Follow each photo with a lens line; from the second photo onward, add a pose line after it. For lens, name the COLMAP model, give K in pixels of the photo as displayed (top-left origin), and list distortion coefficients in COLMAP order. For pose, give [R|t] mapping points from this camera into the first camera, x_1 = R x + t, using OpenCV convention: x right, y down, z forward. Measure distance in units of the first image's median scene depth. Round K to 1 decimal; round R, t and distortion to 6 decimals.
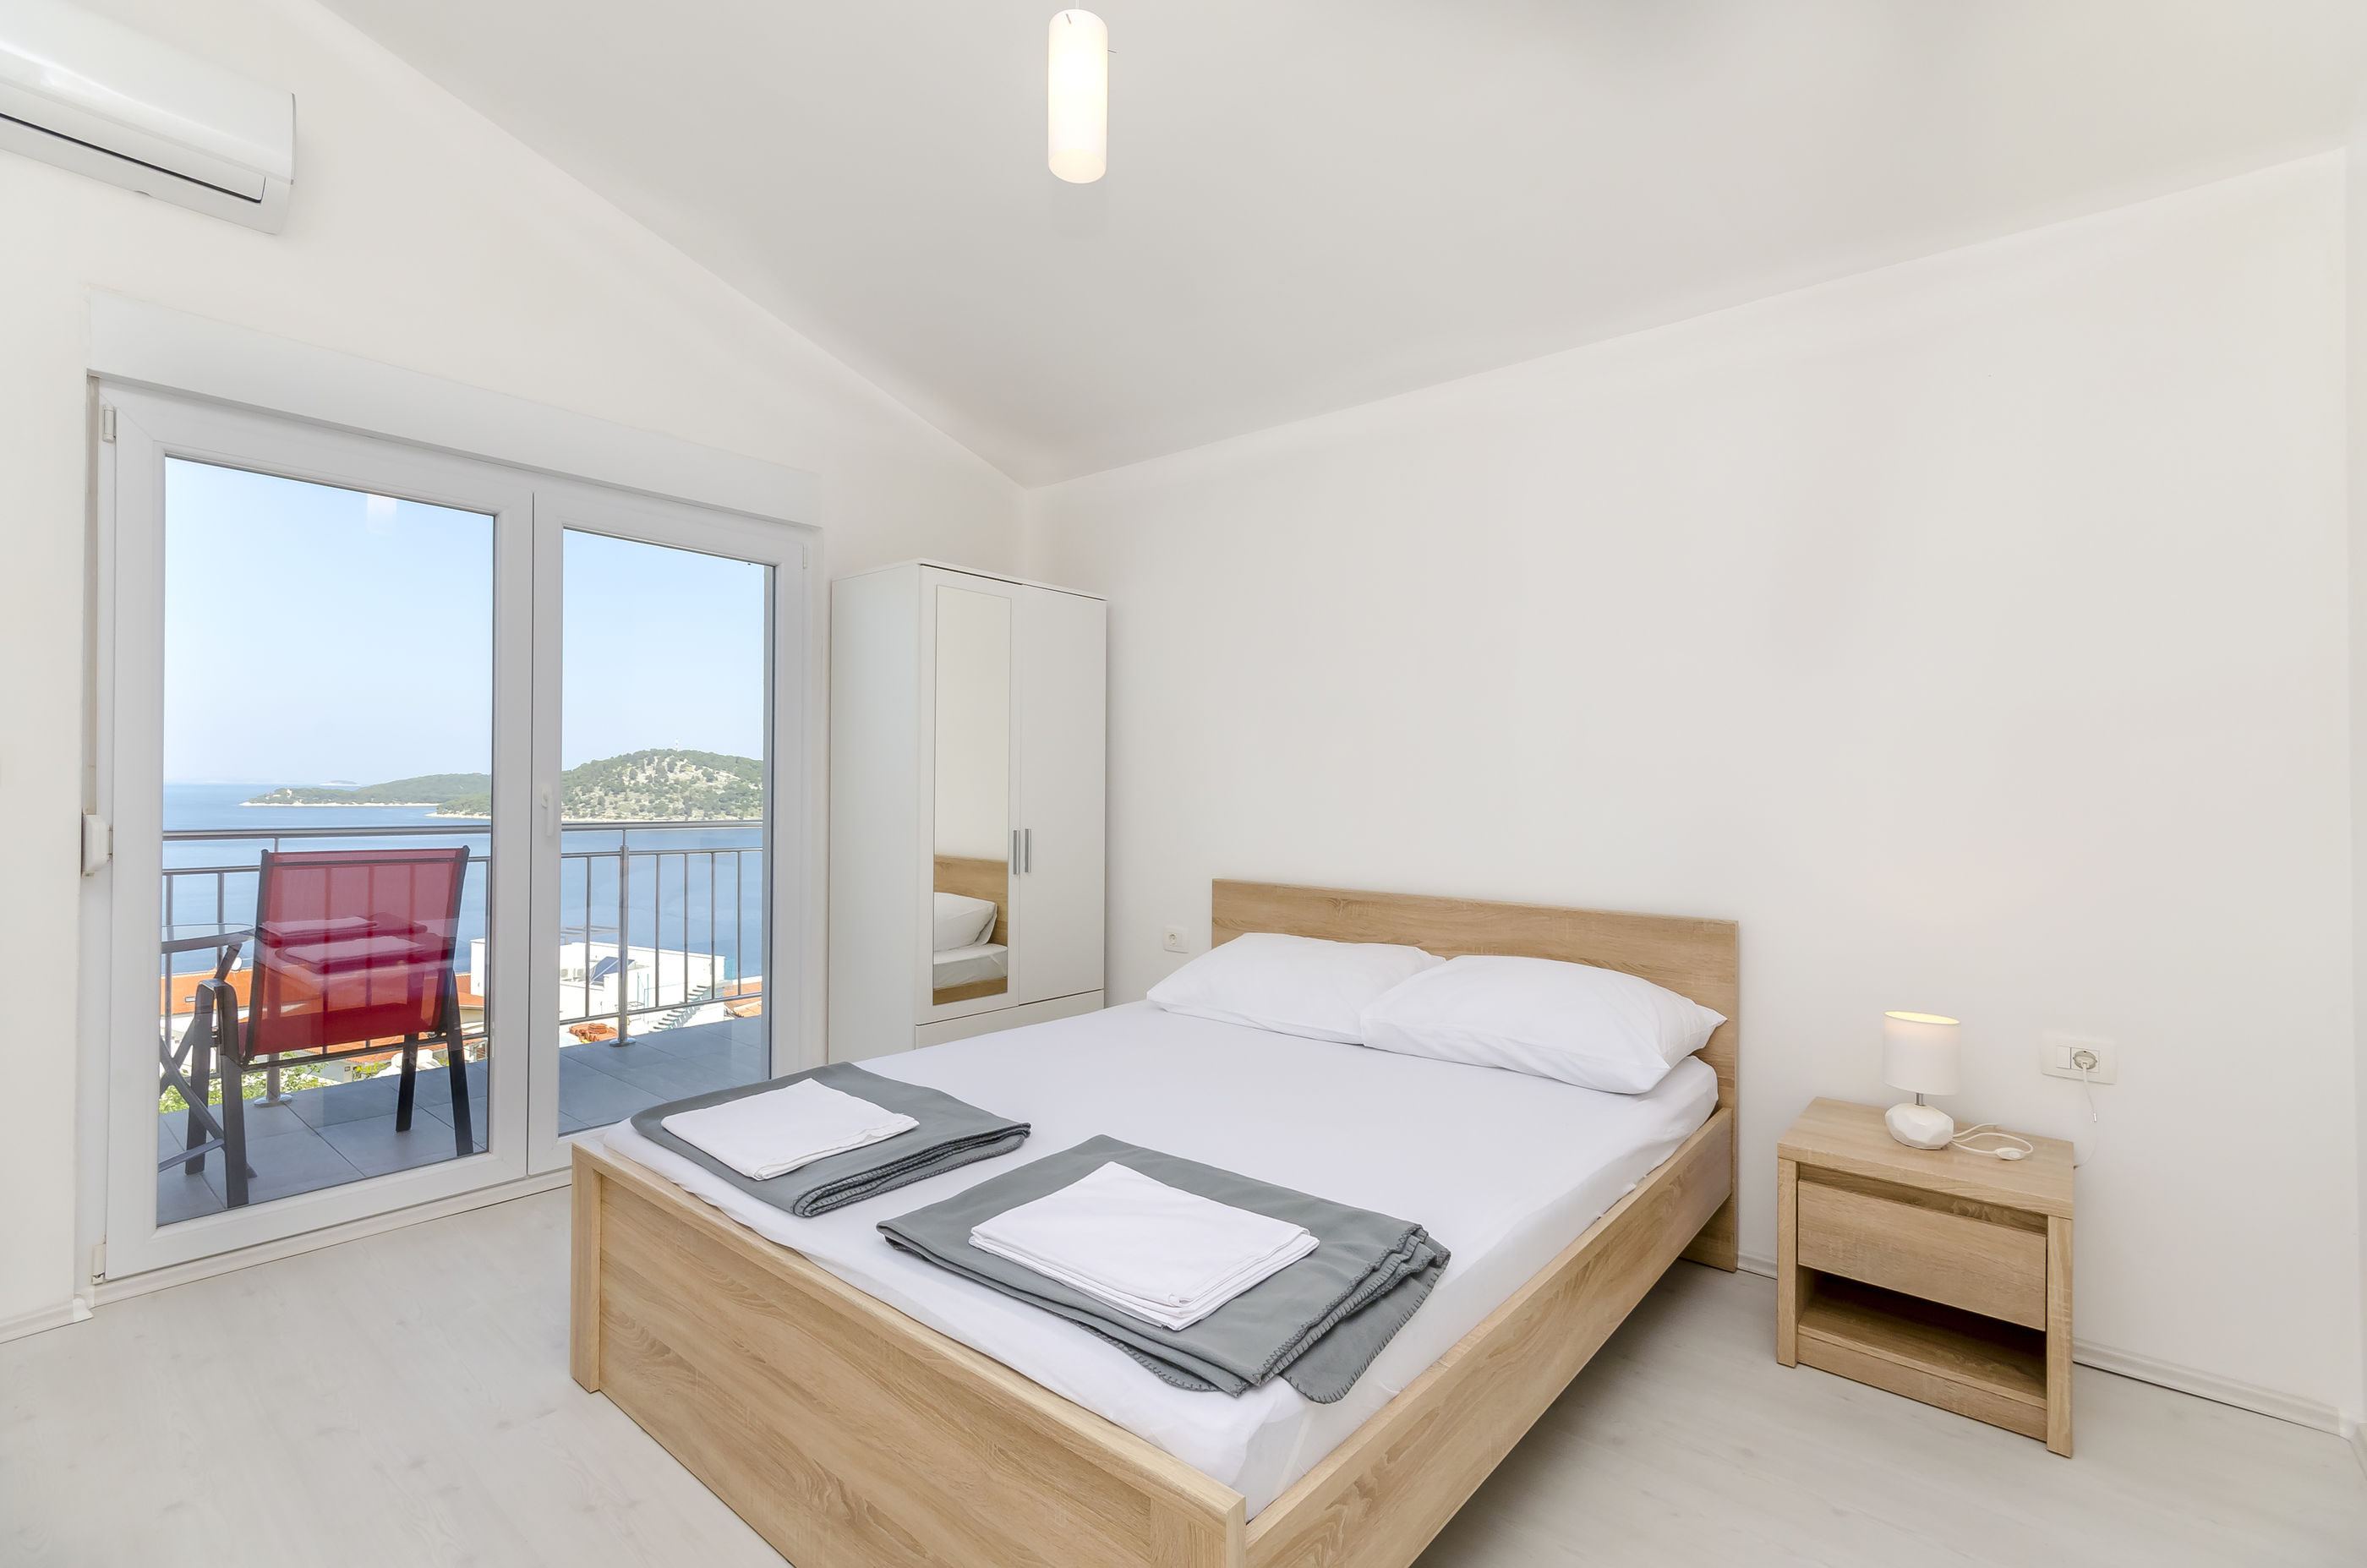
lens RADIAL K [[1067.3, 0, 1148.7], [0, 1067.3, 775.8], [0, 0, 1]] dist [0.003049, 0.000129]
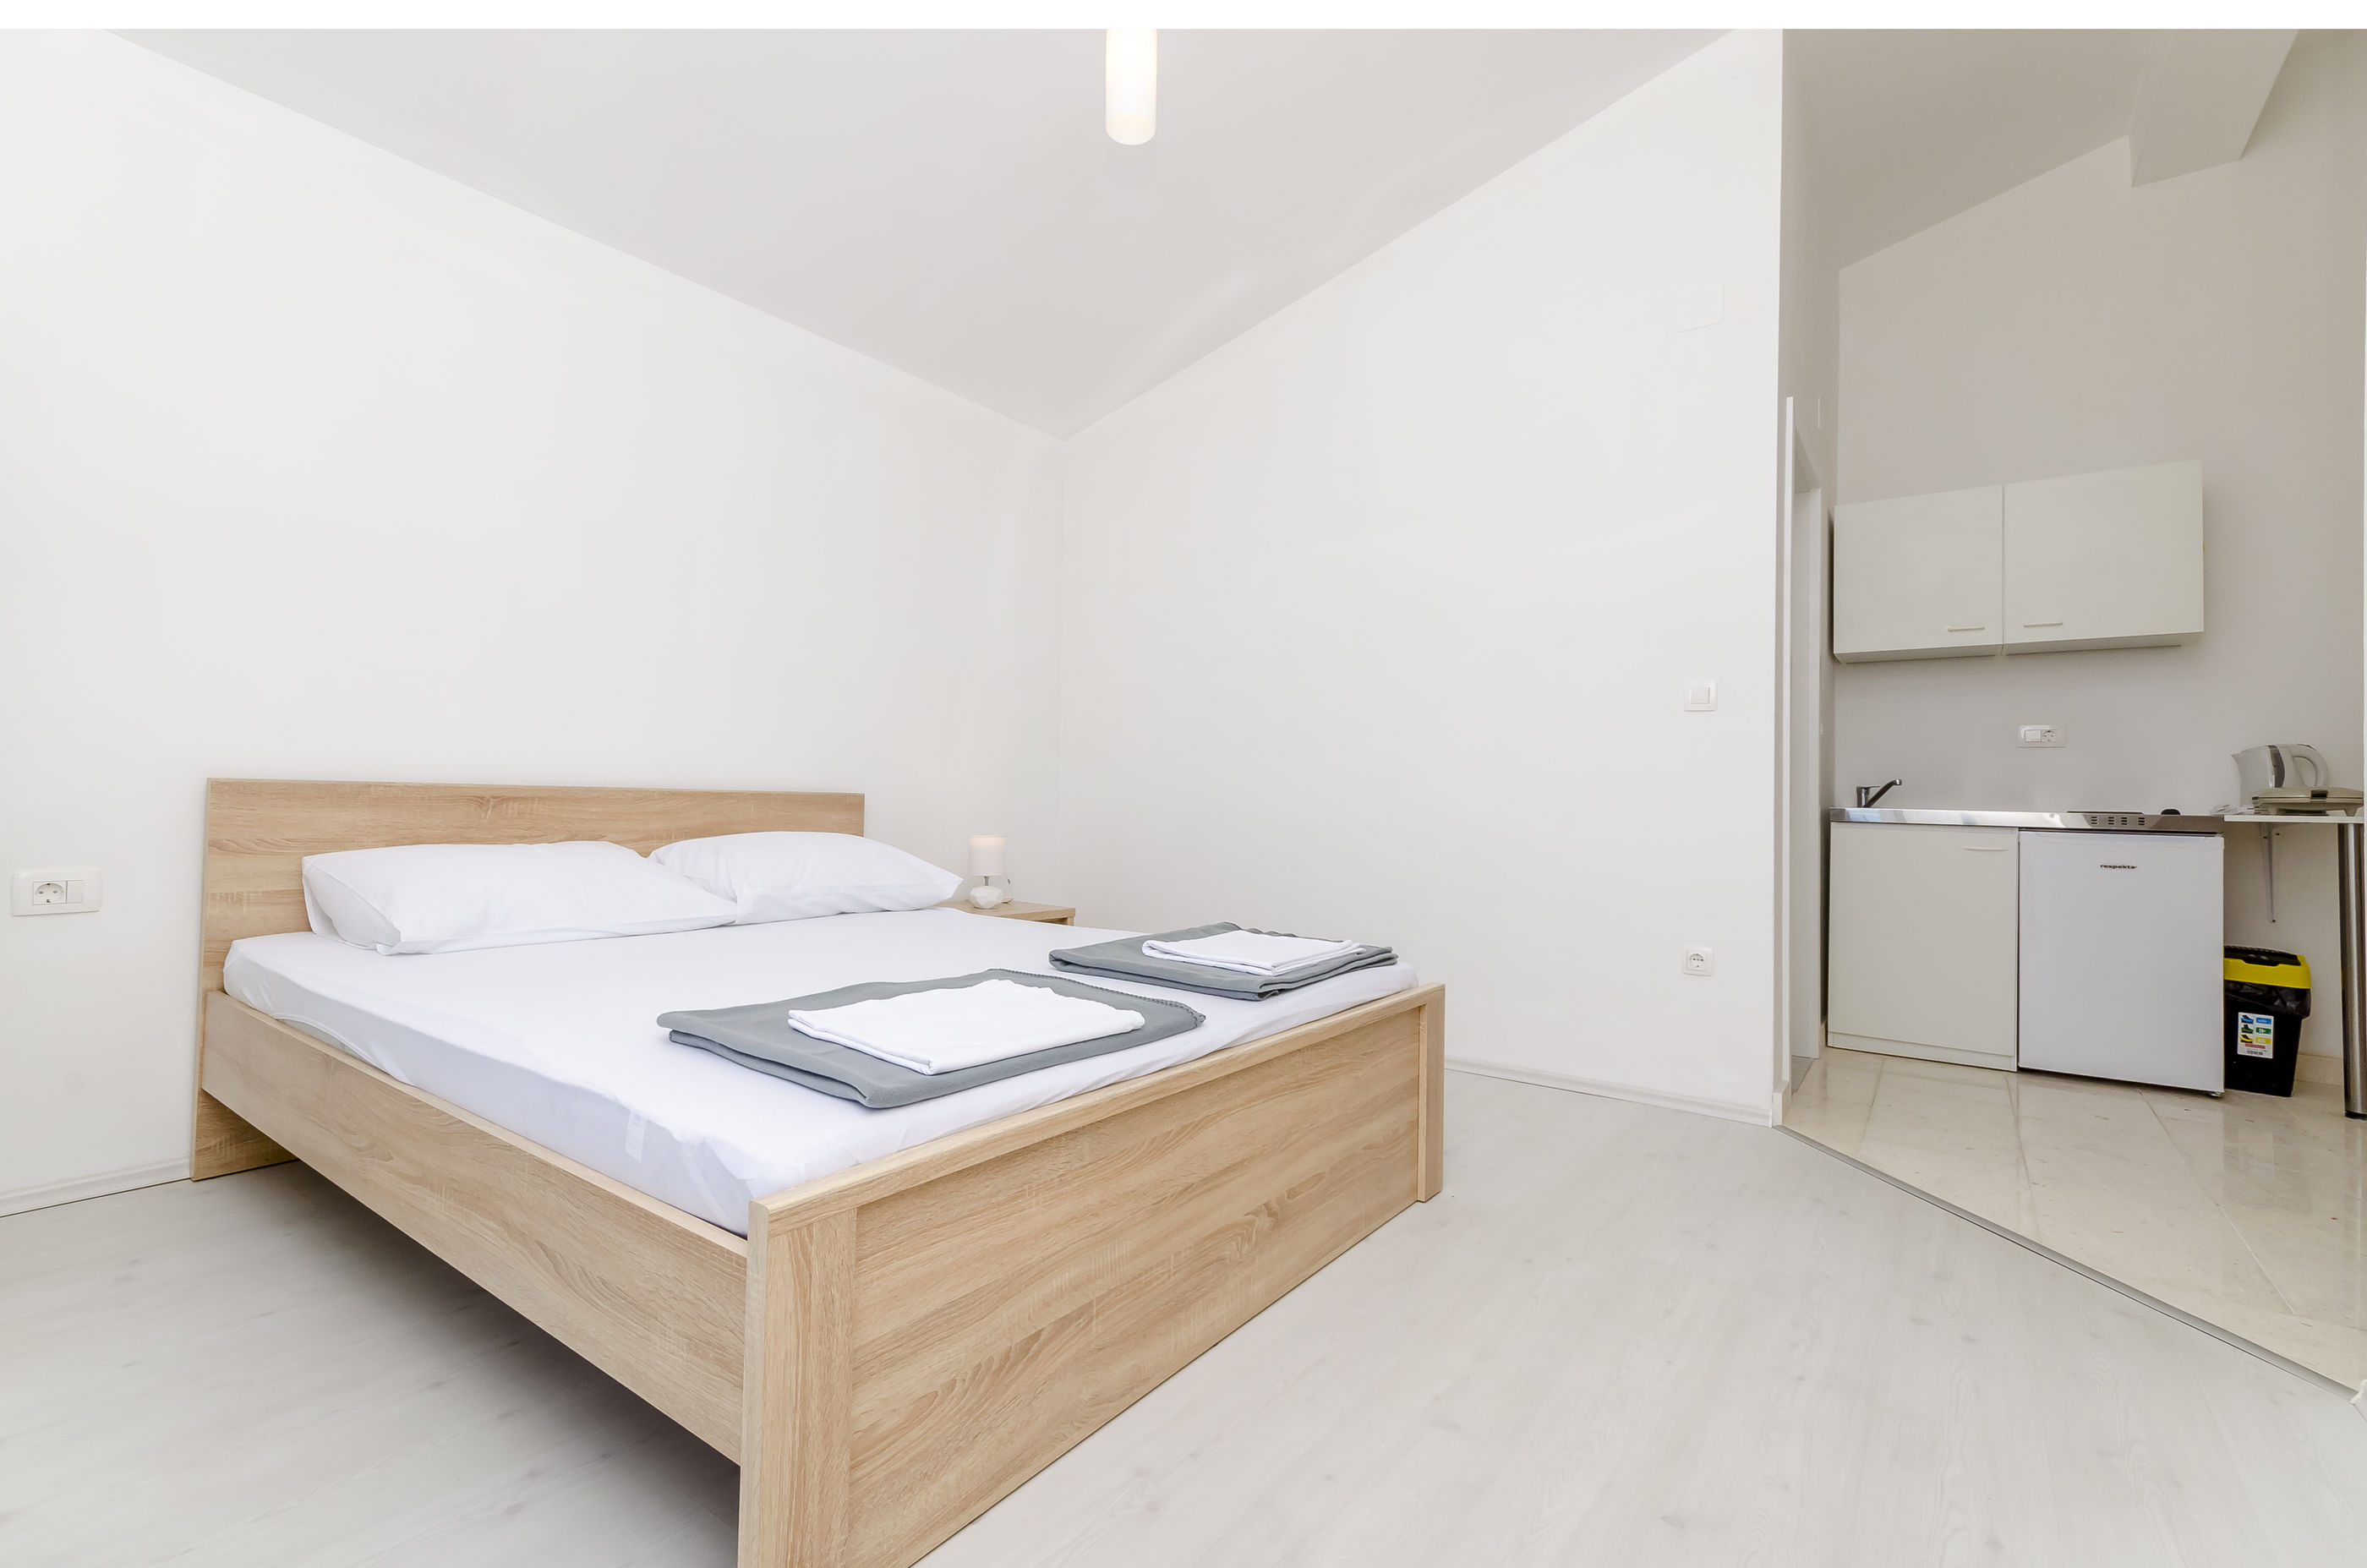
lens RADIAL K [[996.2, 0, 1183.5], [0, 996.2, 784.0], [0, 0, 1]] dist [0.009364, -0.000116]
pose [[-0.087193, 0.012887, 0.996108, -0.659816], [-0.023445, 0.999613, -0.014985, 0.112981], [-0.995916, -0.024661, -0.086857, 0.587578]]
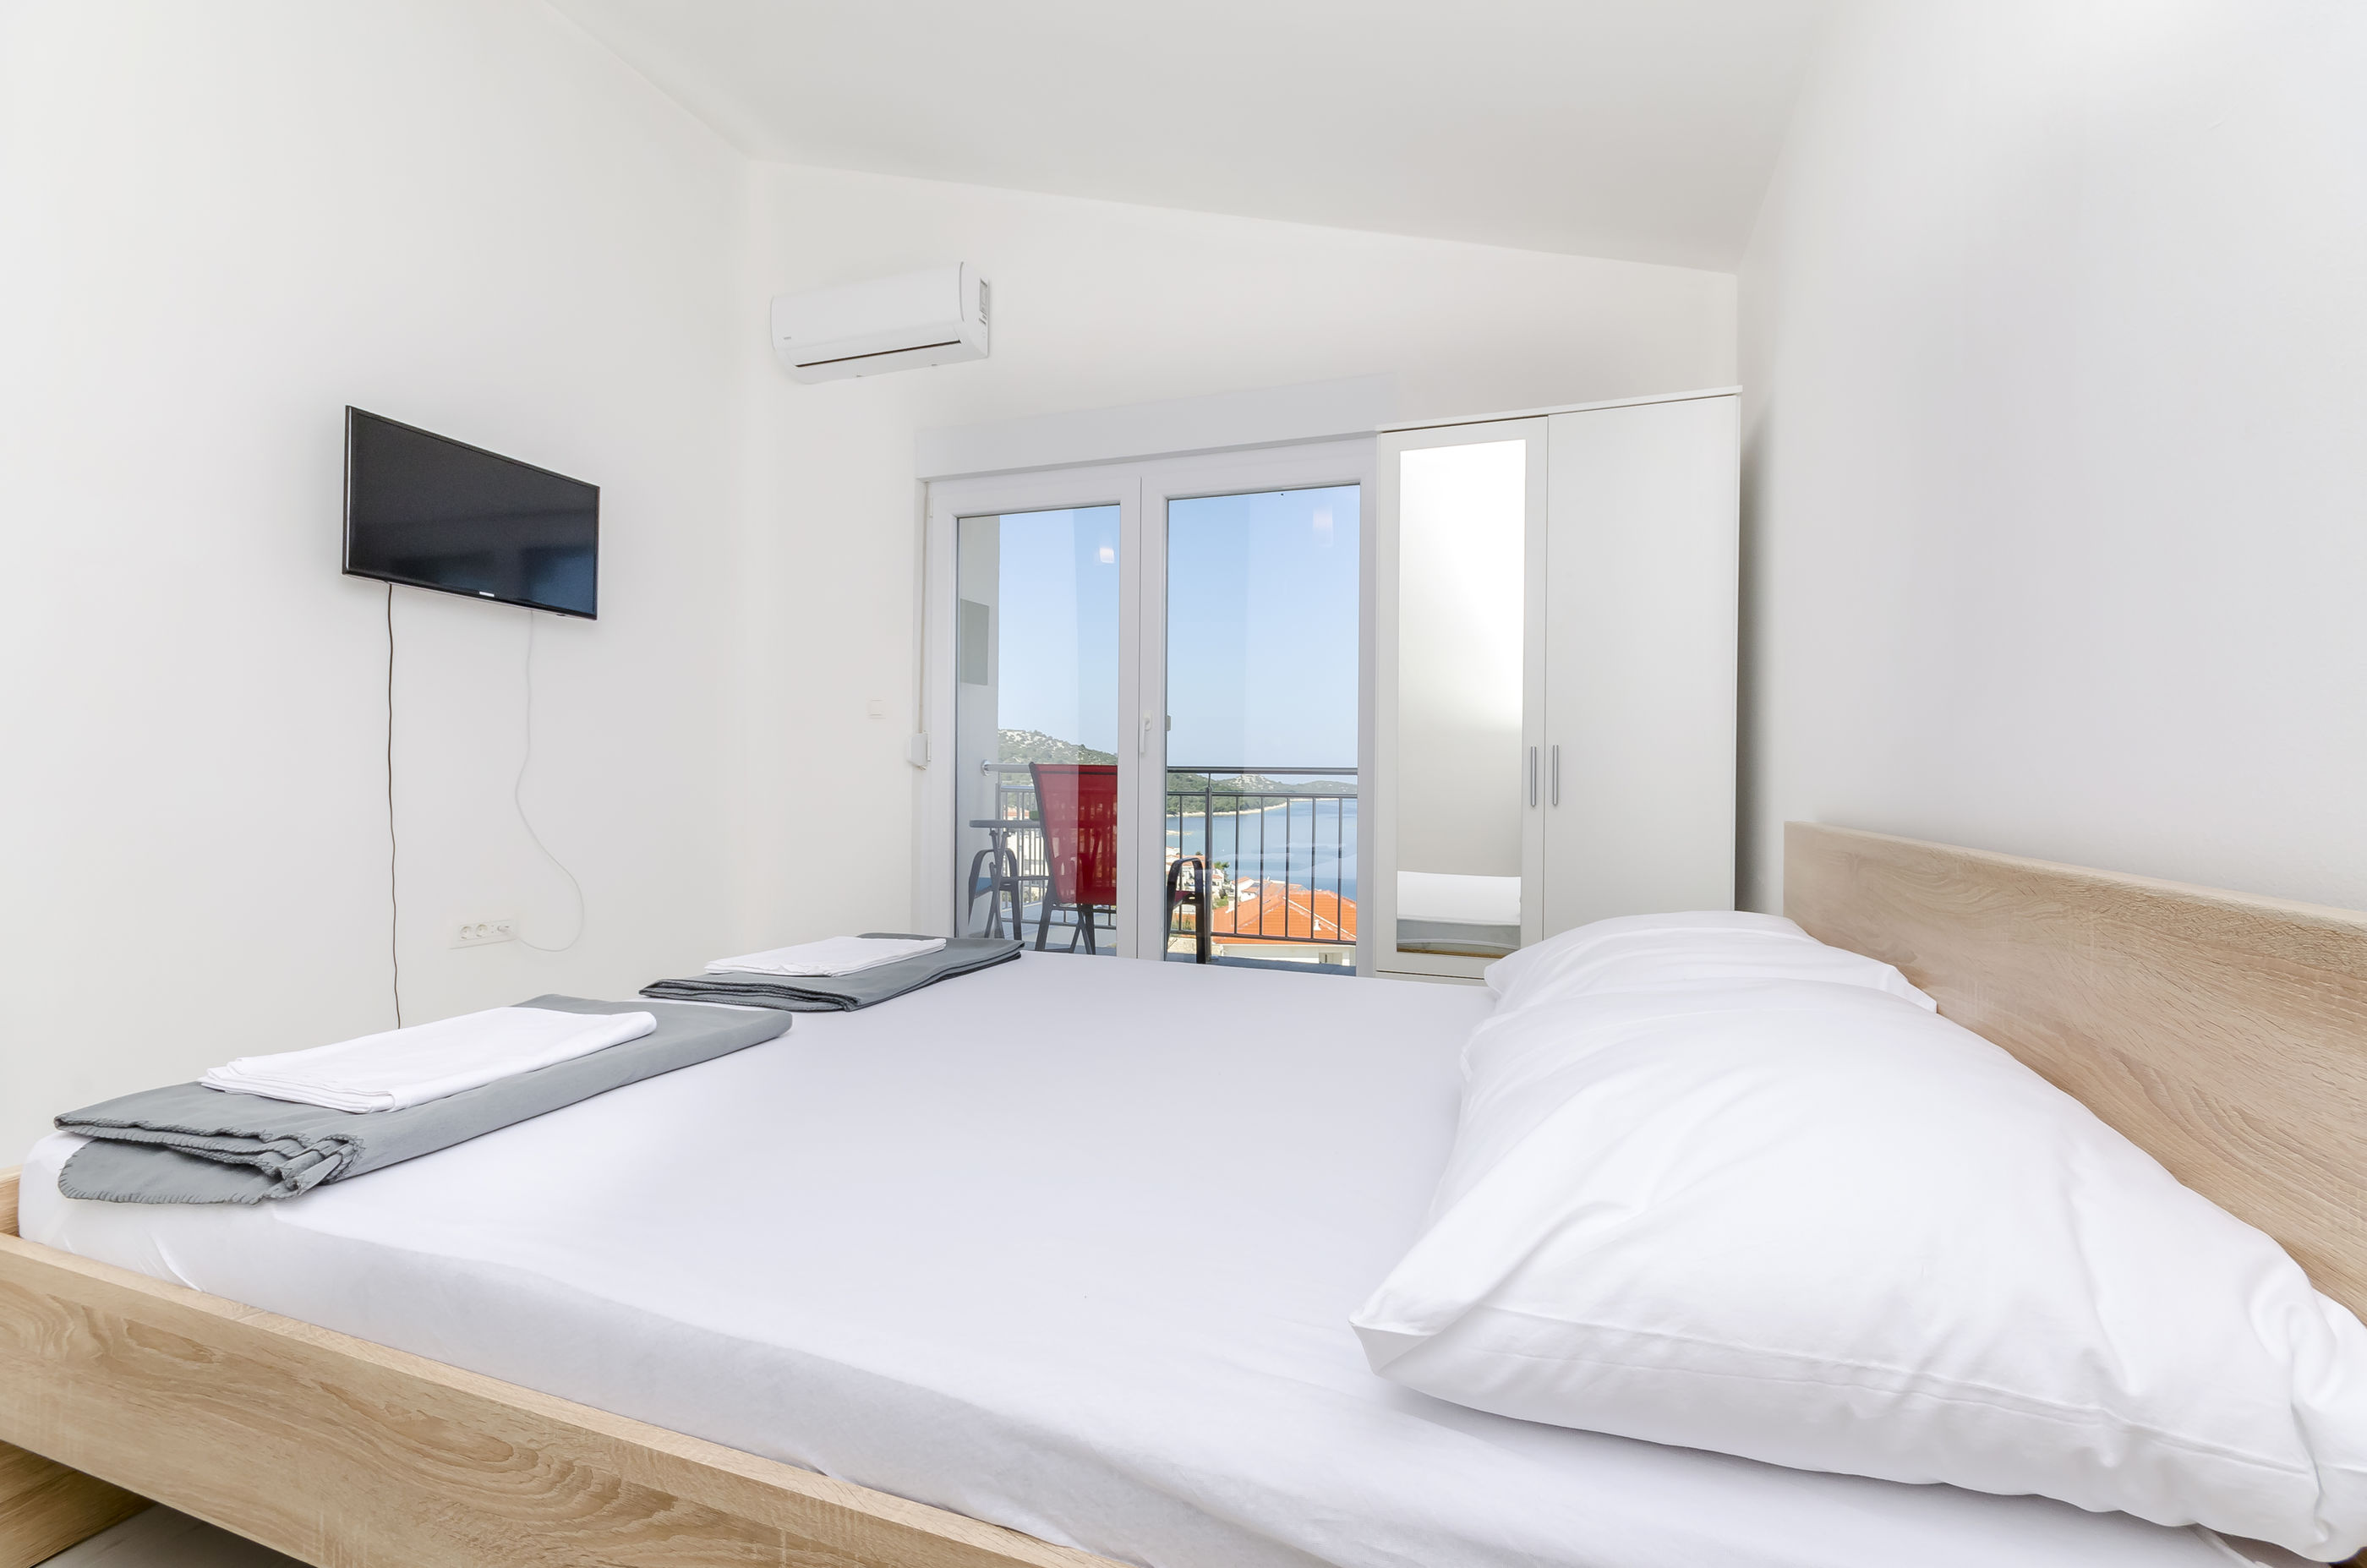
lens RADIAL K [[996.2, 0, 1183.5], [0, 996.2, 784.0], [0, 0, 1]] dist [0.009364, -0.000116]
pose [[0.369265, 0.002599, -0.929320, 0.530486], [-0.002212, 0.999996, 0.001917, 0.088862], [0.929321, 0.001347, 0.369270, 0.622261]]
